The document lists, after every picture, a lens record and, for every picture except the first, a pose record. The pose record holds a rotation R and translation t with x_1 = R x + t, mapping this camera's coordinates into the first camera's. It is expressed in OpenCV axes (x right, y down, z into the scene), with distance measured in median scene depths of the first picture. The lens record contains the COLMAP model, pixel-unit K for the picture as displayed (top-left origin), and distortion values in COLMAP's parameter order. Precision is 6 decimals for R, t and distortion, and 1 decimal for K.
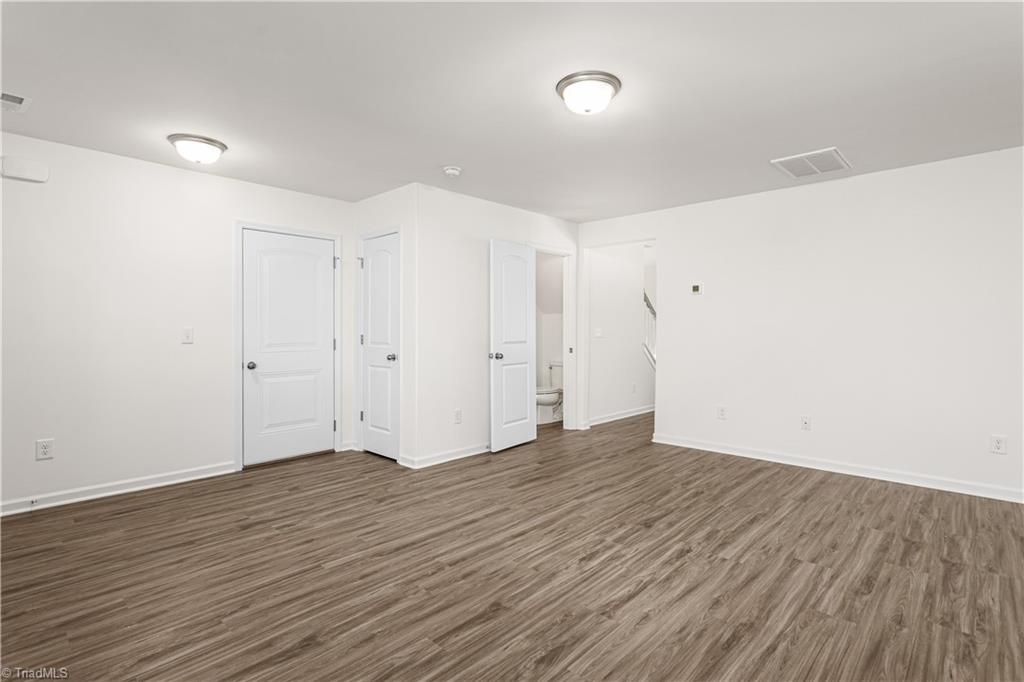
lens RADIAL K [[497.6, 0, 510.1], [0, 497.6, 331.0], [0, 0, 1]] dist [0.000534, -0.000737]
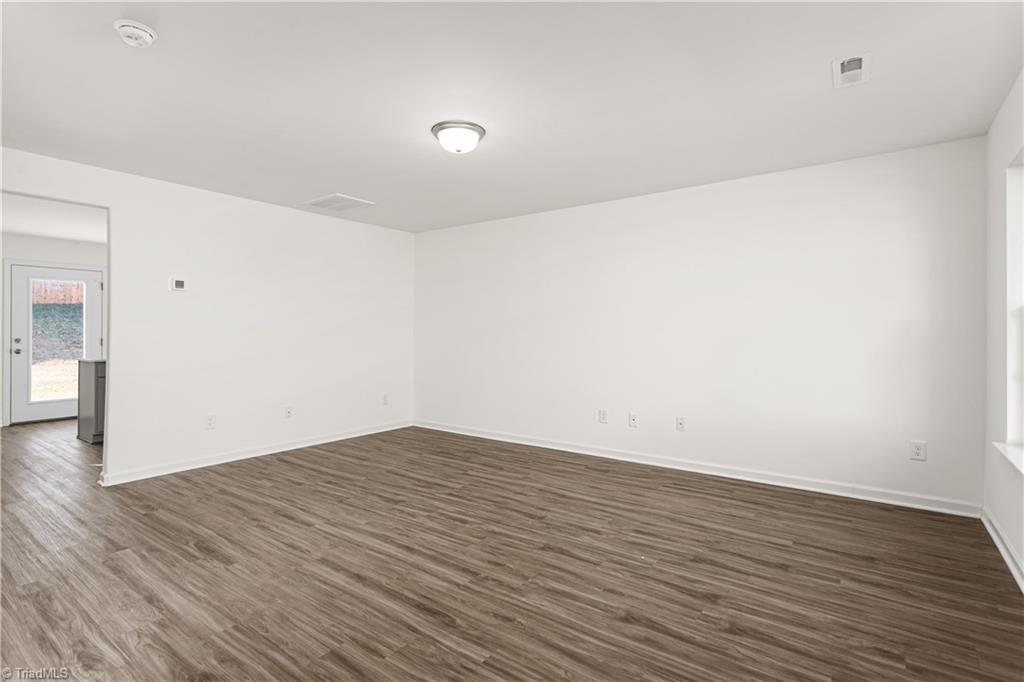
lens RADIAL K [[497.6, 0, 510.1], [0, 497.6, 331.0], [0, 0, 1]] dist [0.000534, -0.000737]
pose [[-0.103567, -0.000079, 0.994622, -0.987985], [0.001759, 0.999998, 0.000263, -0.015511], [-0.994621, 0.001777, -0.103567, 0.916180]]
